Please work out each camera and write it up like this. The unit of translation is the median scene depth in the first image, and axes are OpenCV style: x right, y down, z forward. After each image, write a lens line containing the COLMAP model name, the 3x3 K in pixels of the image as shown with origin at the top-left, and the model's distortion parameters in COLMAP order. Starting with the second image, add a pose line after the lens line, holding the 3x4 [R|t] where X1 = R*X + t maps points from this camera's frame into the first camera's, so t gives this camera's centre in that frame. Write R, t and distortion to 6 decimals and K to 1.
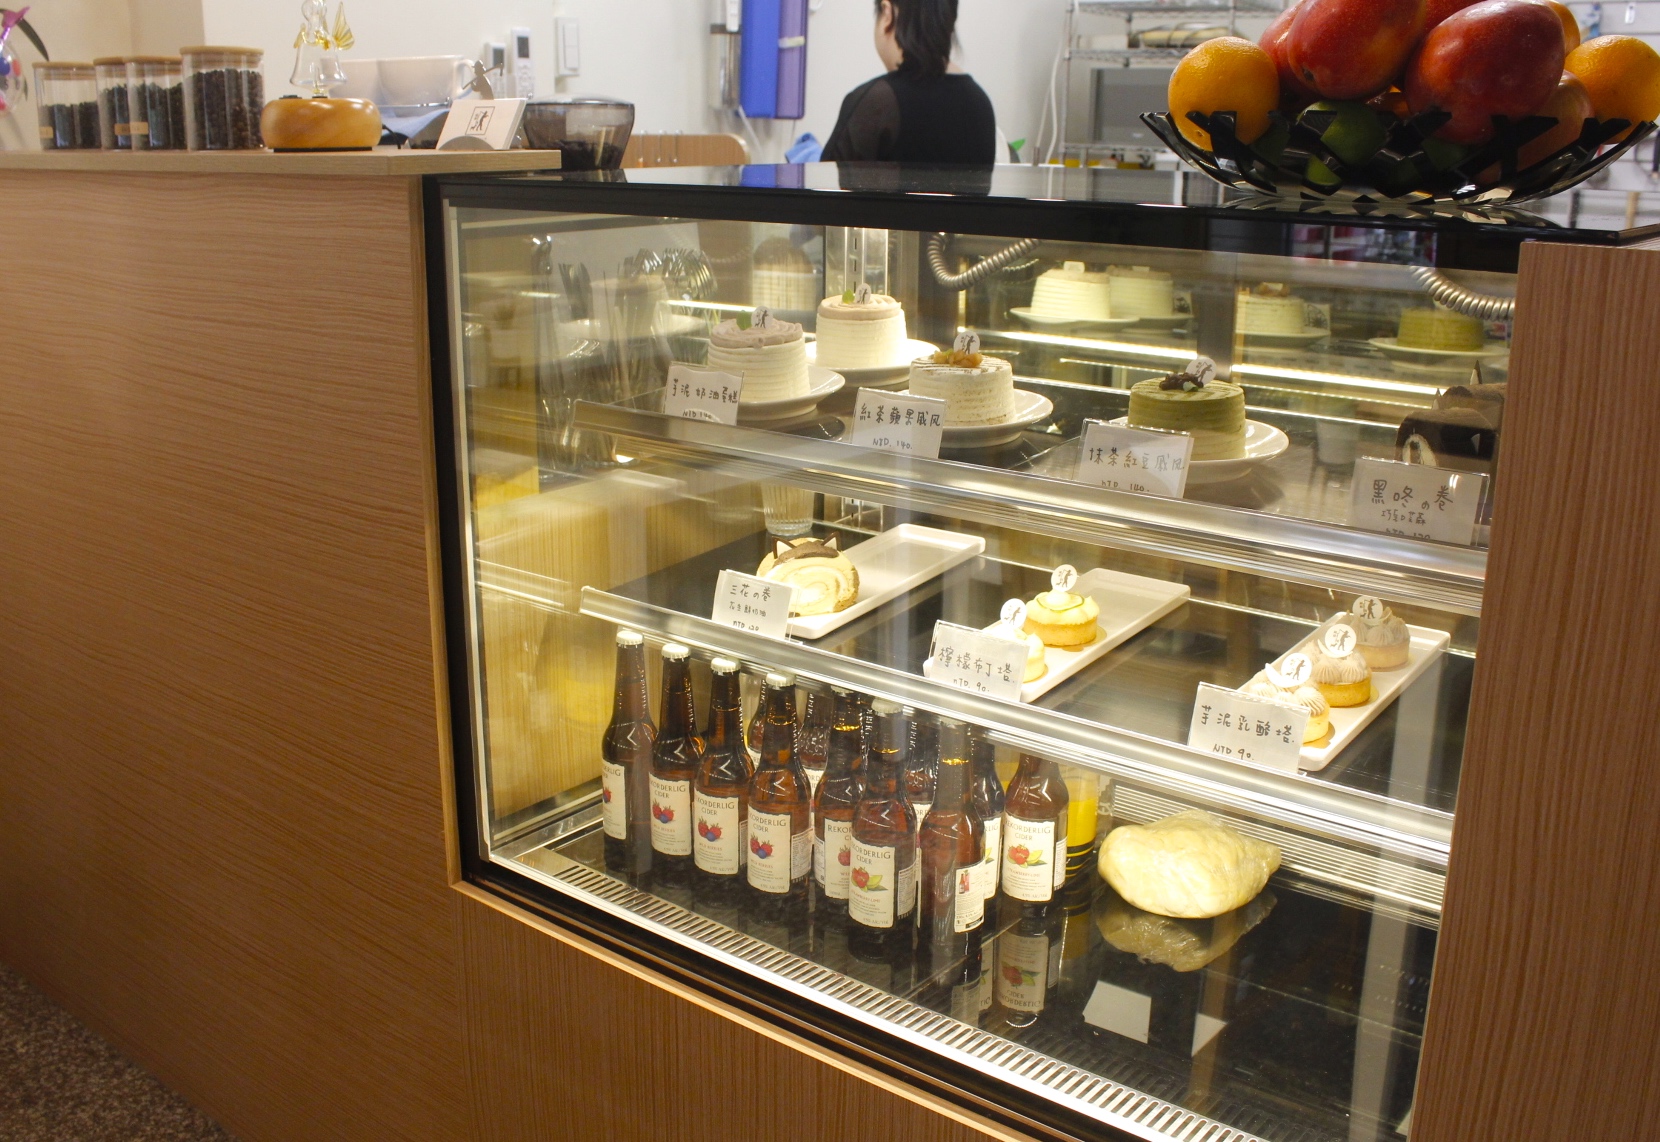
lens RADIAL K [[1587.4, 0, 810.9], [0, 1587.4, 548.1], [0, 0, 1]] dist [-0.145590, 0.004004]
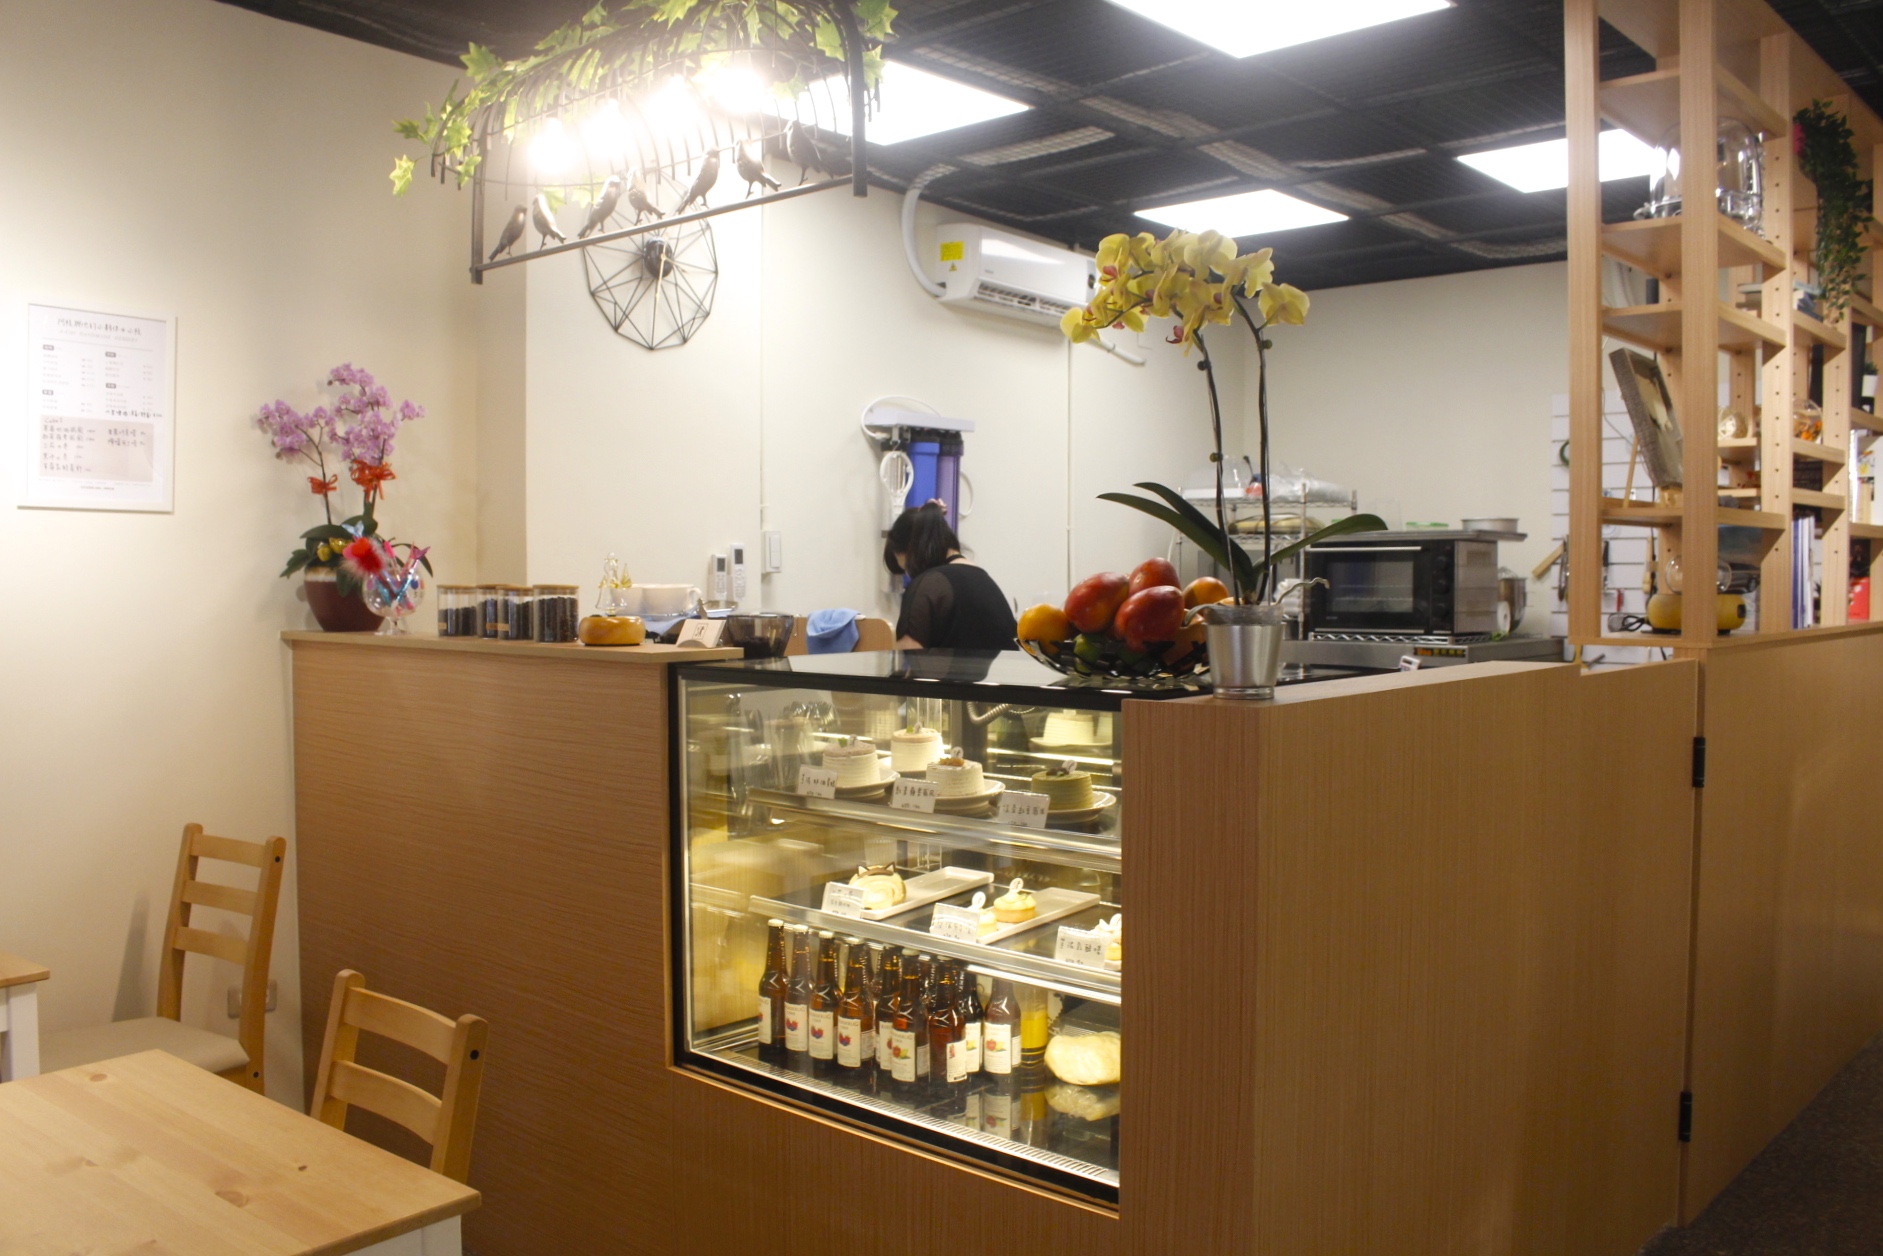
lens RADIAL K [[1589.6, 0, 941.5], [0, 1589.6, 628.0], [0, 0, 1]] dist [-0.159896, 0.131968]
pose [[0.998034, -0.004179, -0.062538, 0.184647], [-0.010082, 0.974078, -0.225989, 0.136914], [0.061861, 0.226175, 0.972120, -0.779865]]
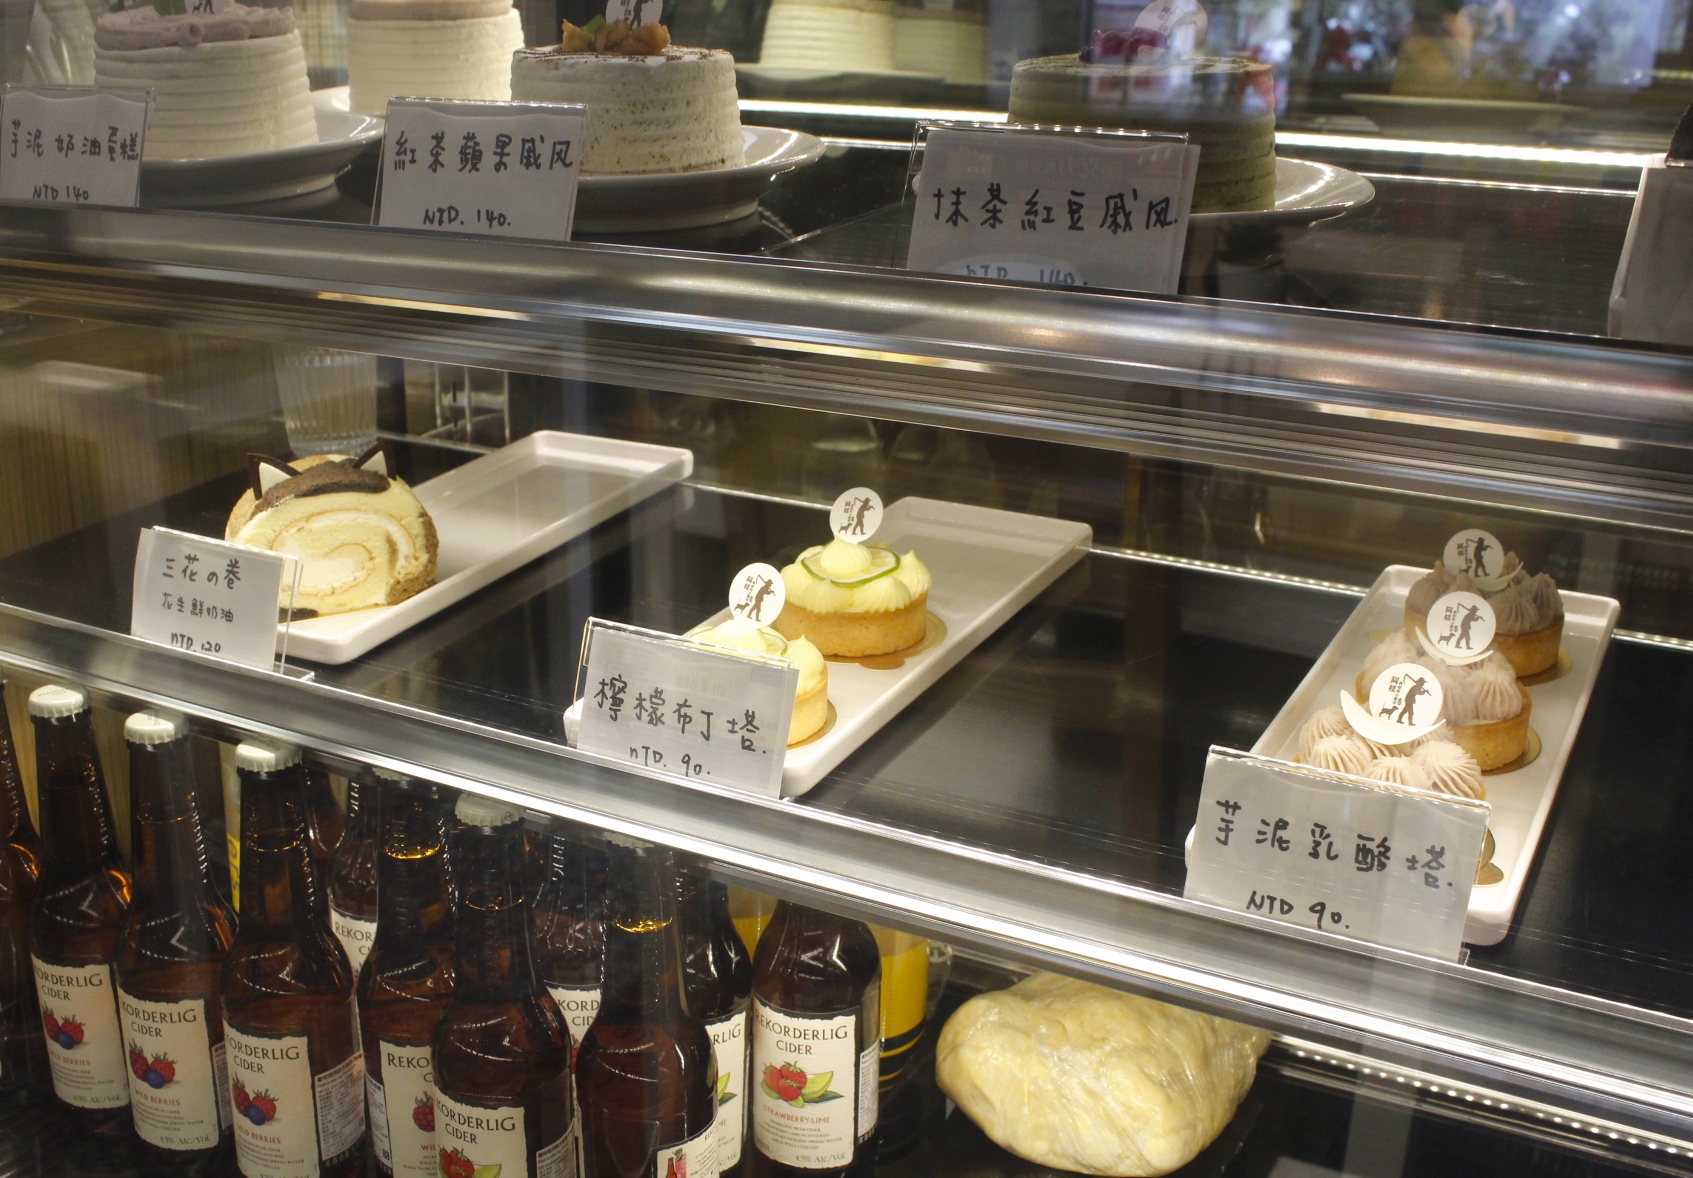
lens RADIAL K [[1842.1, 0, 775.3], [0, 1842.1, 636.7], [0, 0, 1]] dist [-0.122604, 0.005496]
pose [[0.988255, -0.046139, 0.145684, 0.051186], [0.035527, 0.996579, 0.074620, 0.012767], [-0.148628, -0.068567, 0.986513, 0.438660]]
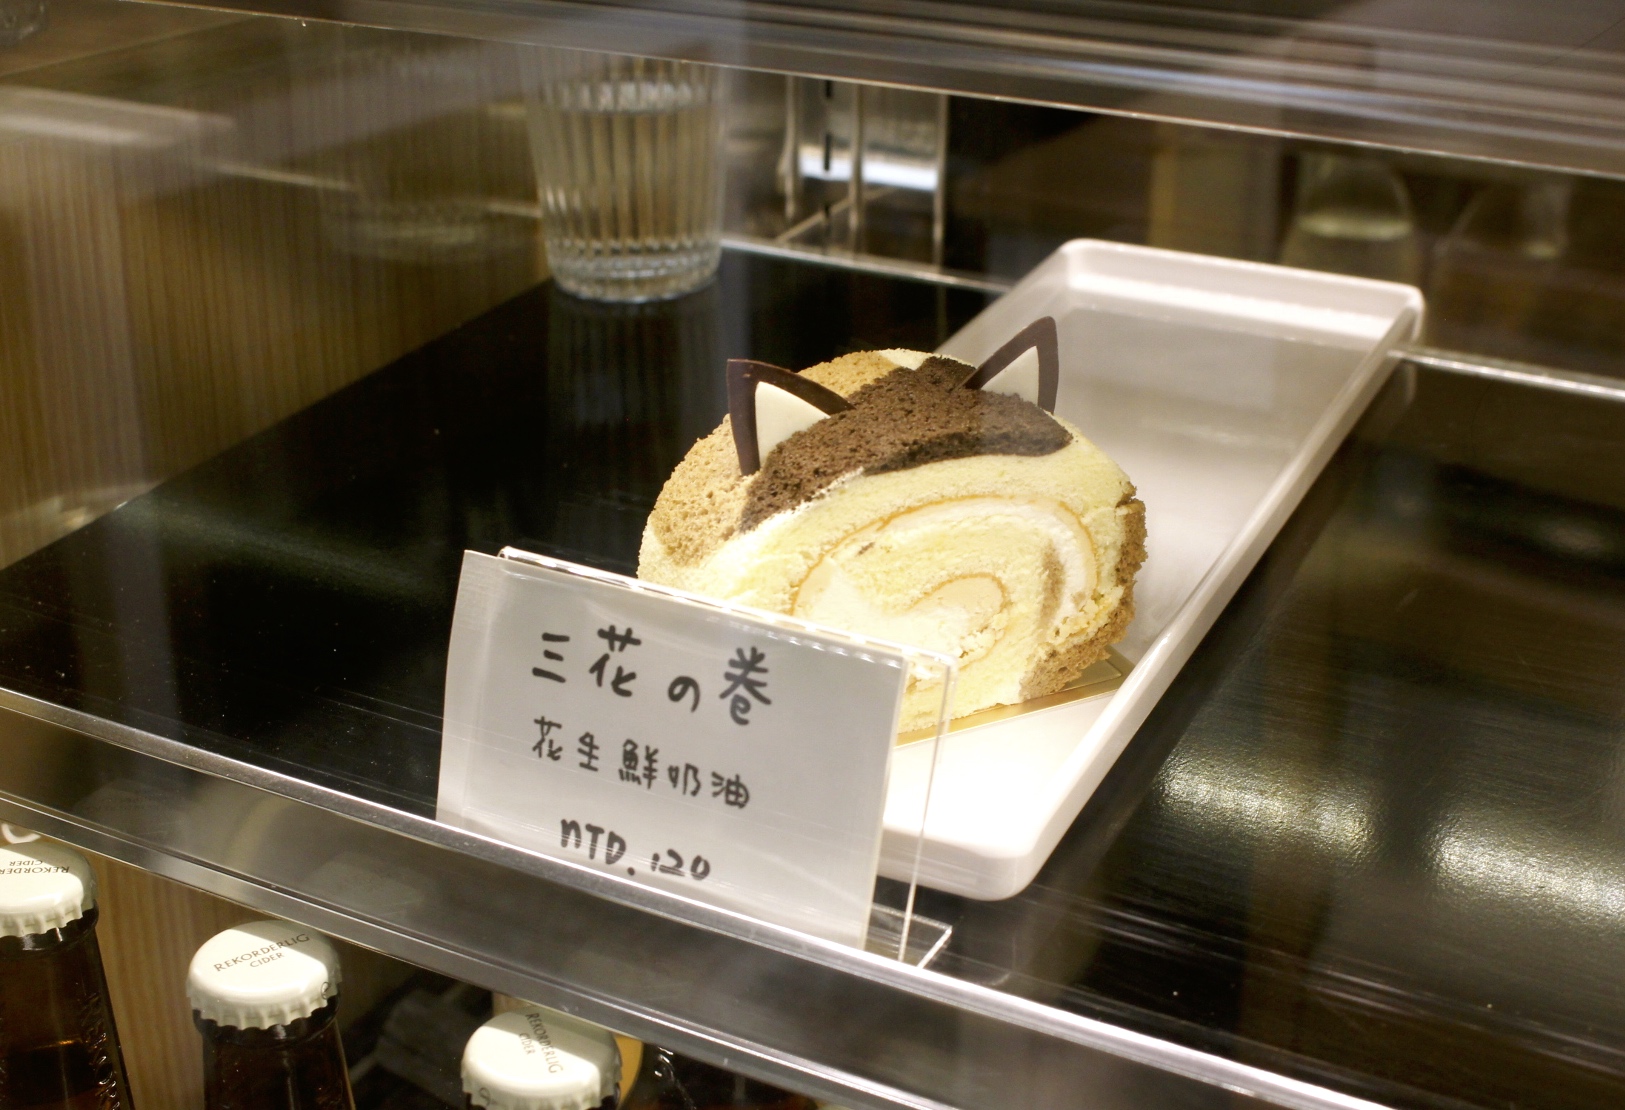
lens RADIAL K [[2338.2, 0, 812.5], [0, 2338.2, 555.0], [0, 0, 1]] dist [-0.099355, -0.014694]
pose [[0.984872, -0.064248, 0.160930, -0.062514], [0.041633, 0.989254, 0.140154, -0.023515], [-0.168205, -0.131334, 0.976964, 0.732147]]
